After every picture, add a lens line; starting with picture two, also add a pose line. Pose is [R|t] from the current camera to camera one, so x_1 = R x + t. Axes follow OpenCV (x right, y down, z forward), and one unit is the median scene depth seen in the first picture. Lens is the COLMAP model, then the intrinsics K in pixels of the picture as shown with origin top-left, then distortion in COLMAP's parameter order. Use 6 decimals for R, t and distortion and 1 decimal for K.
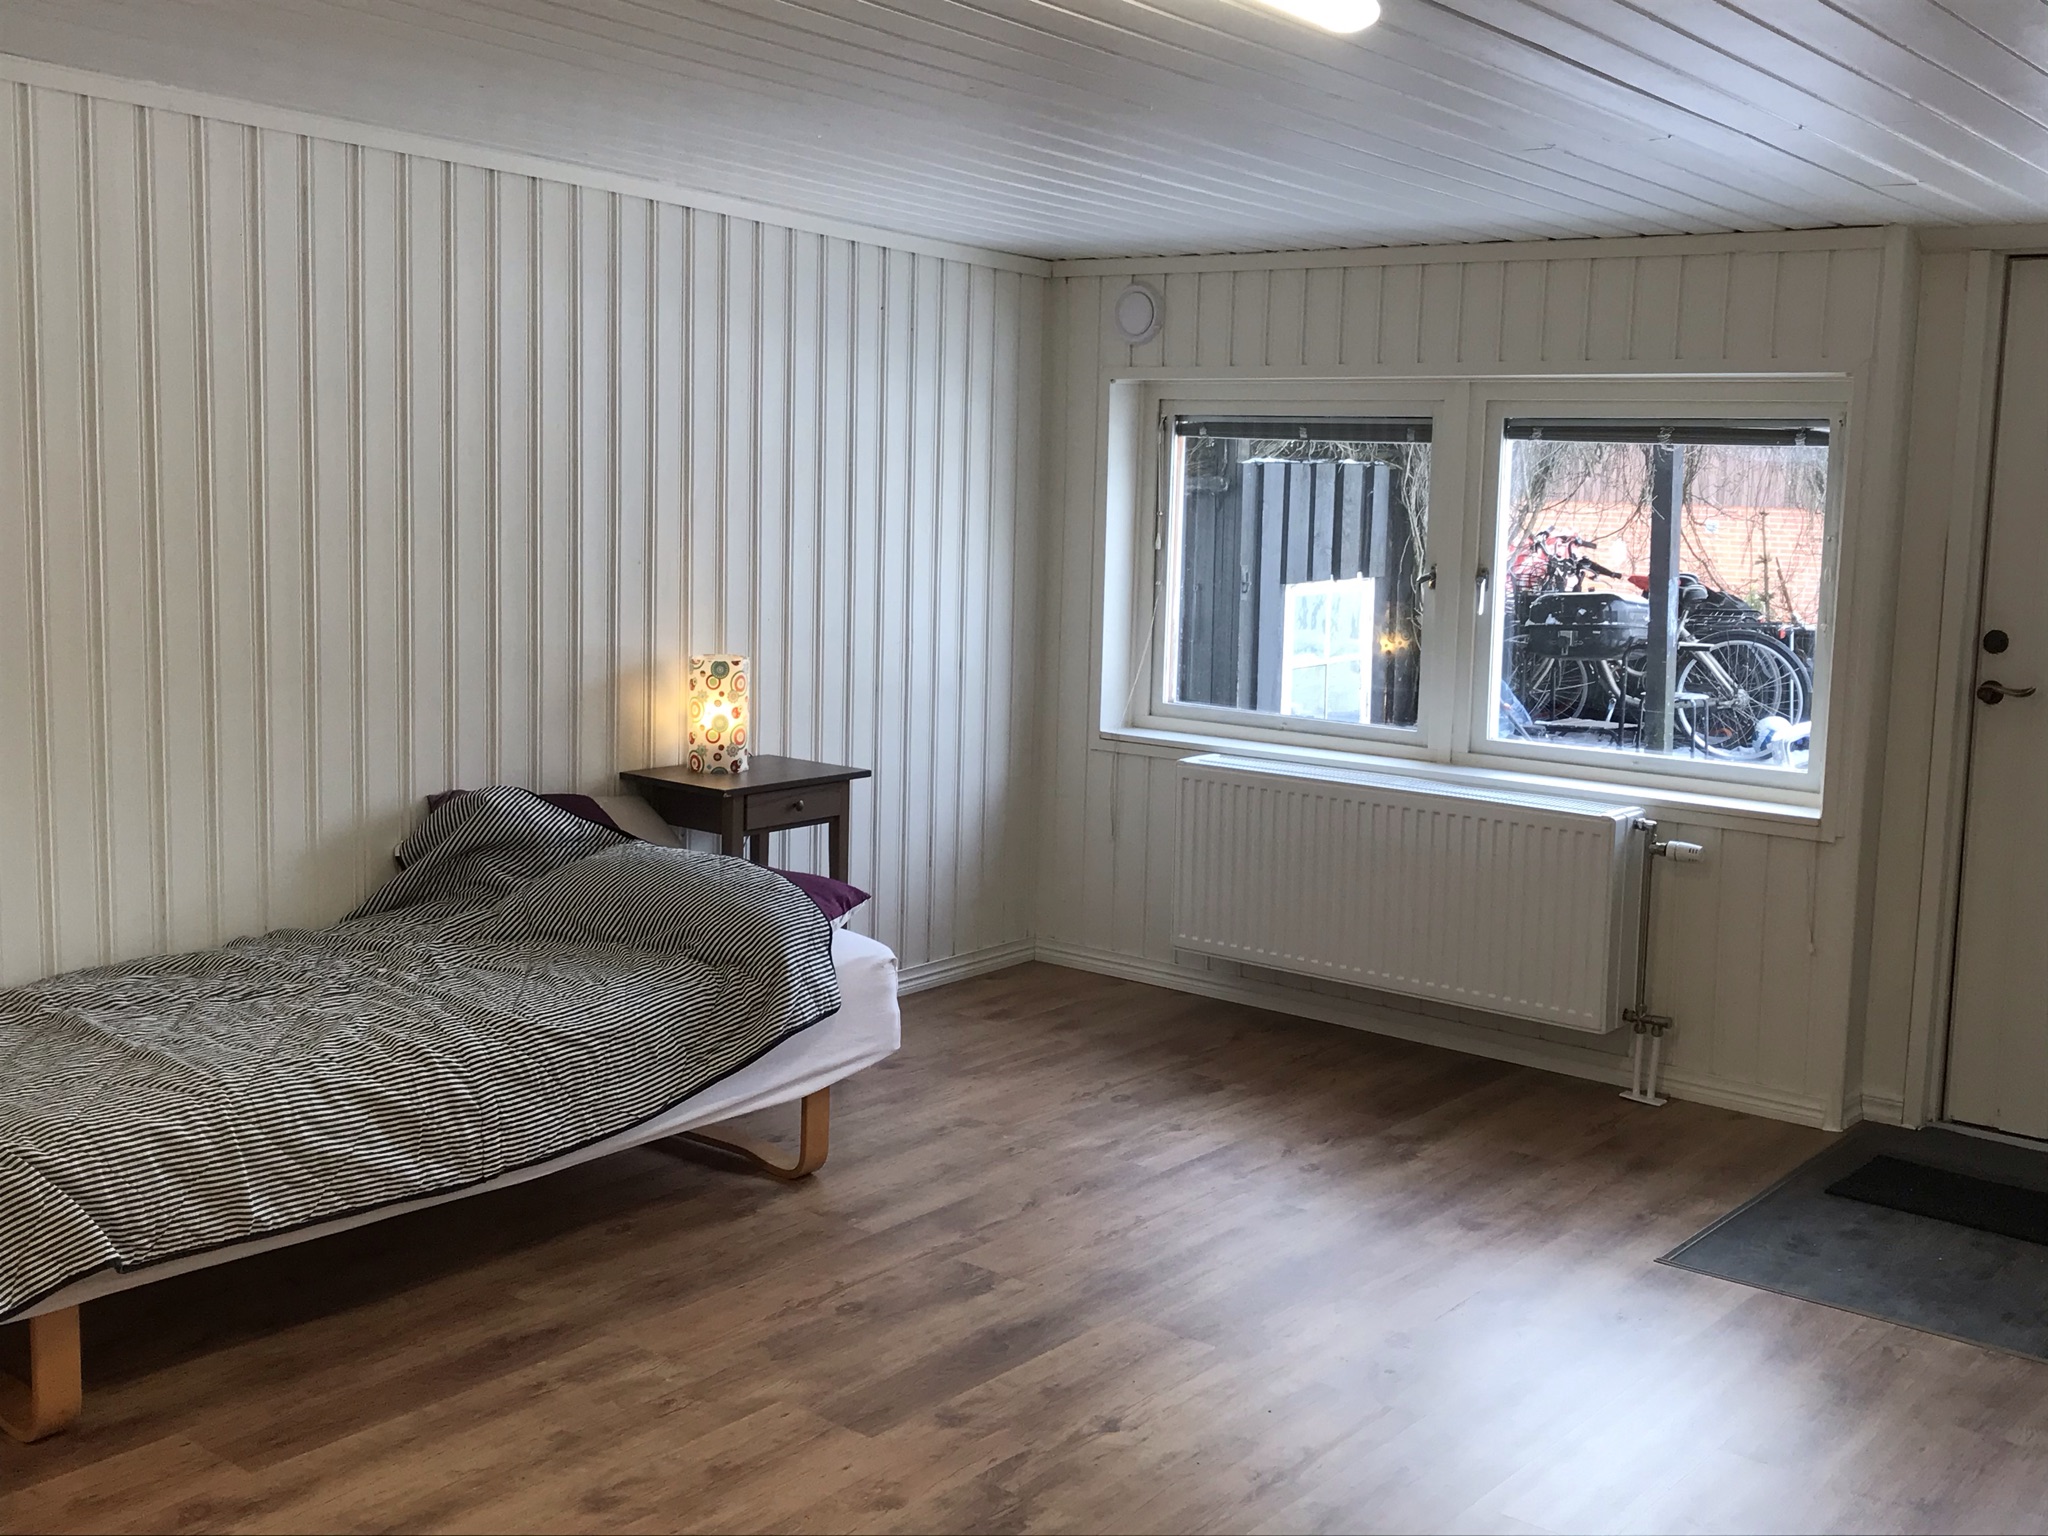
lens RADIAL K [[2204.3, 0, 1009.2], [0, 2204.3, 724.2], [0, 0, 1]] dist [0.159788, -0.535743]
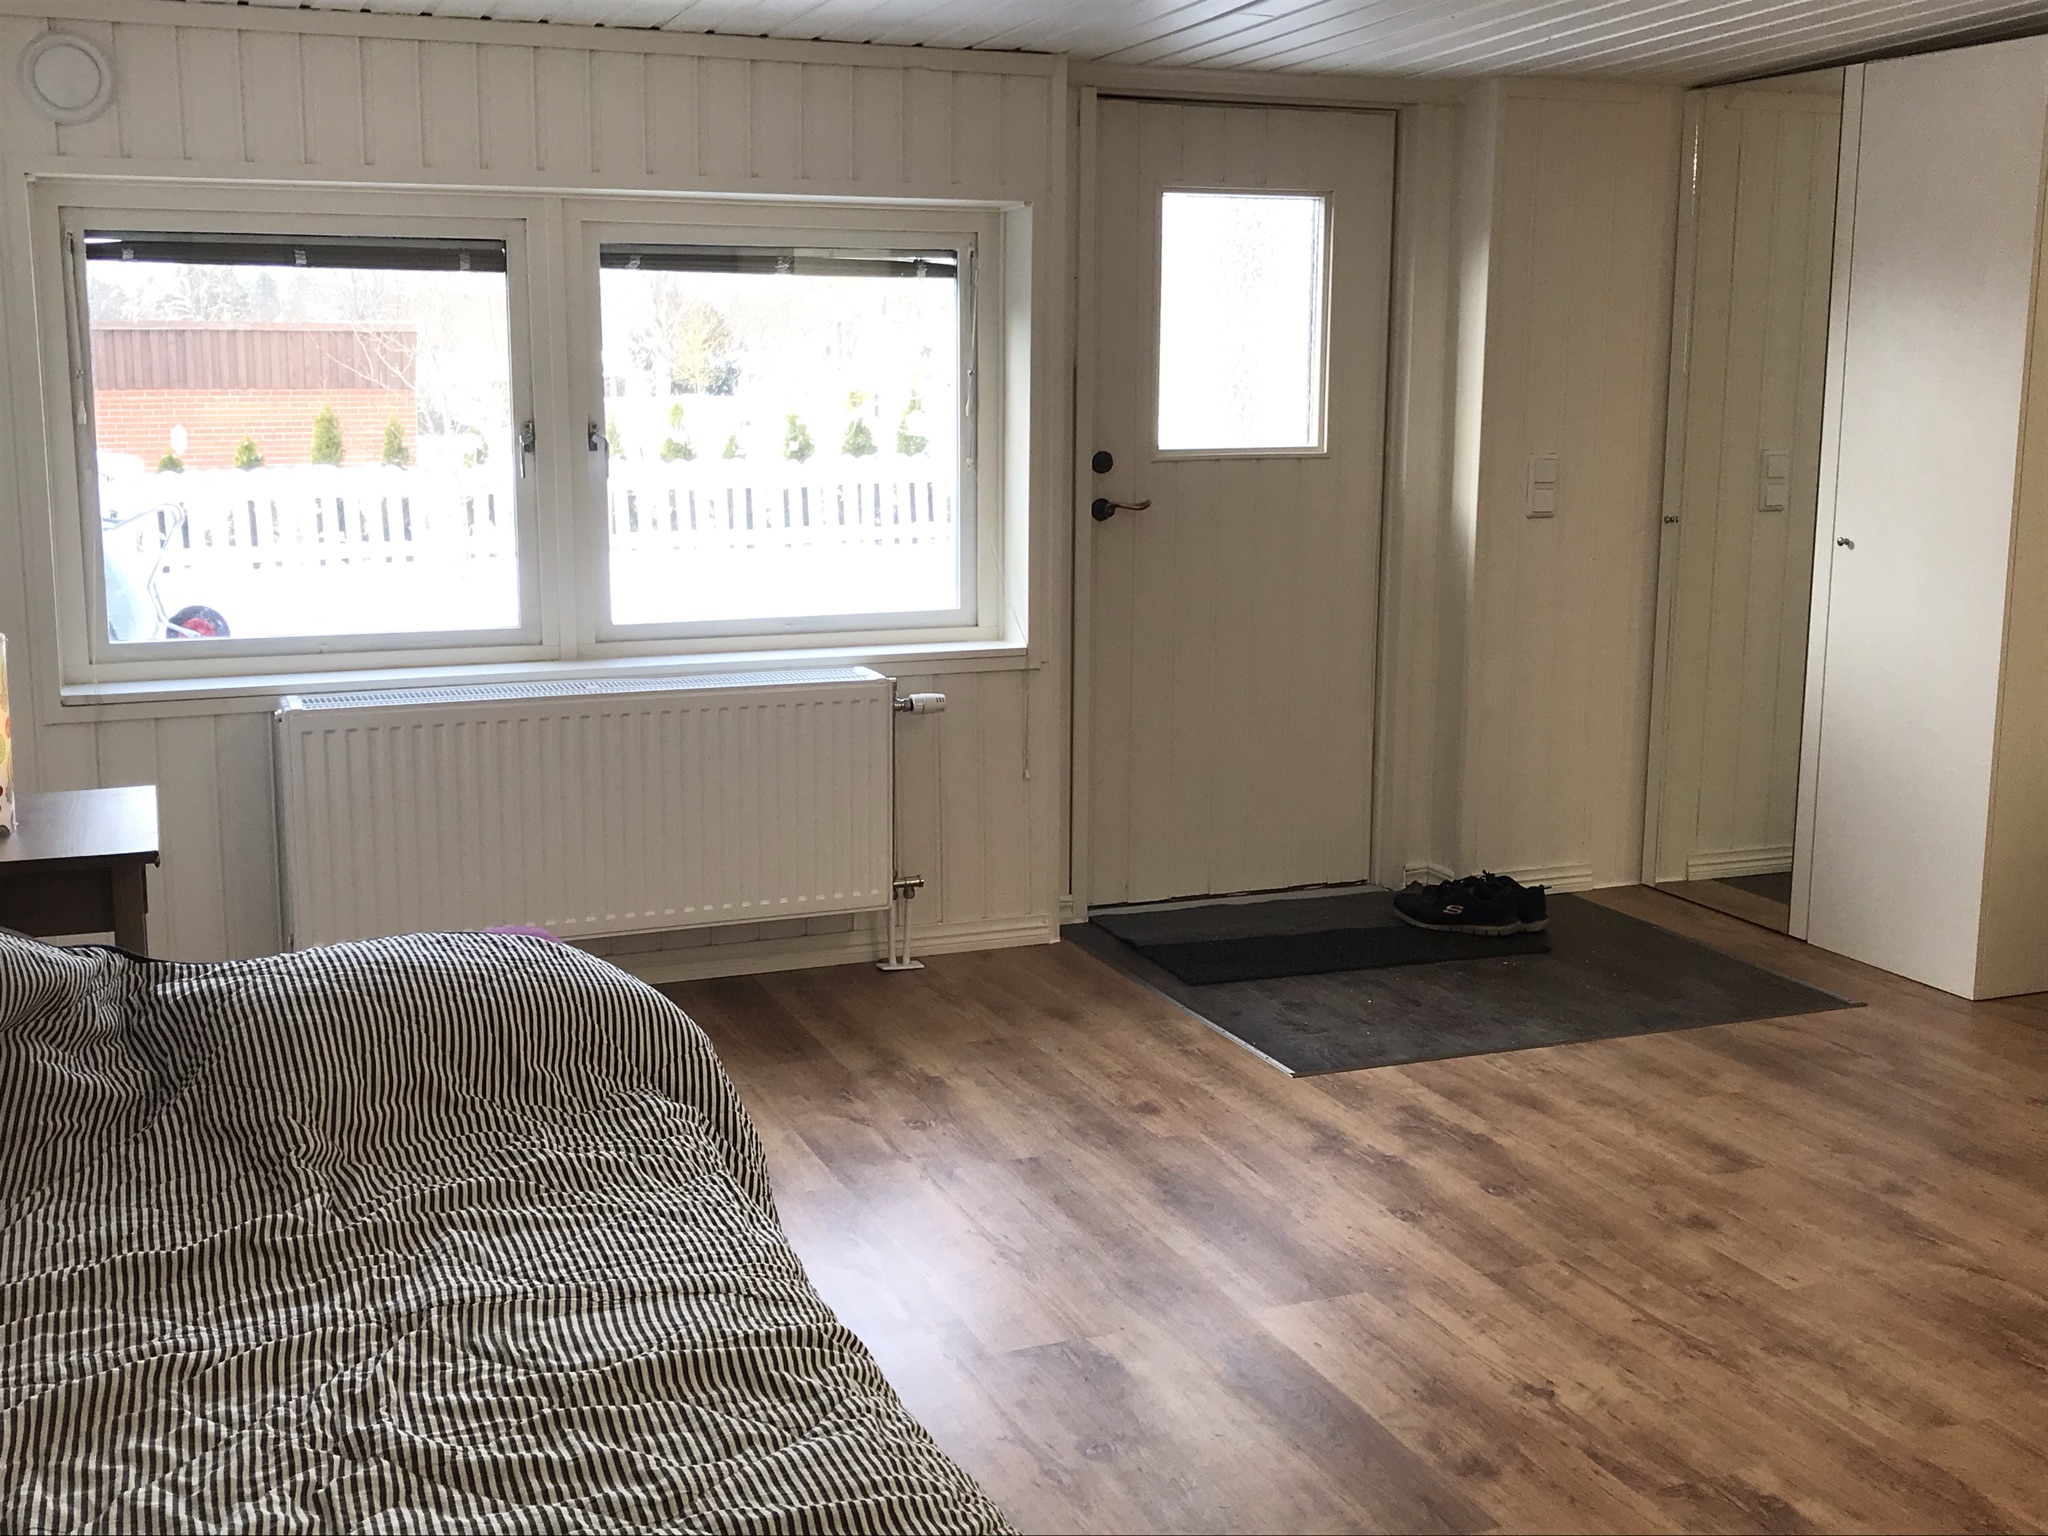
lens RADIAL K [[2204.3, 0, 1009.2], [0, 2204.3, 724.2], [0, 0, 1]] dist [0.159788, -0.535743]
pose [[0.478940, -0.164699, 0.862259, -0.496891], [0.116286, 0.985489, 0.123646, -0.046792], [-0.870112, 0.041049, 0.491142, 0.488486]]
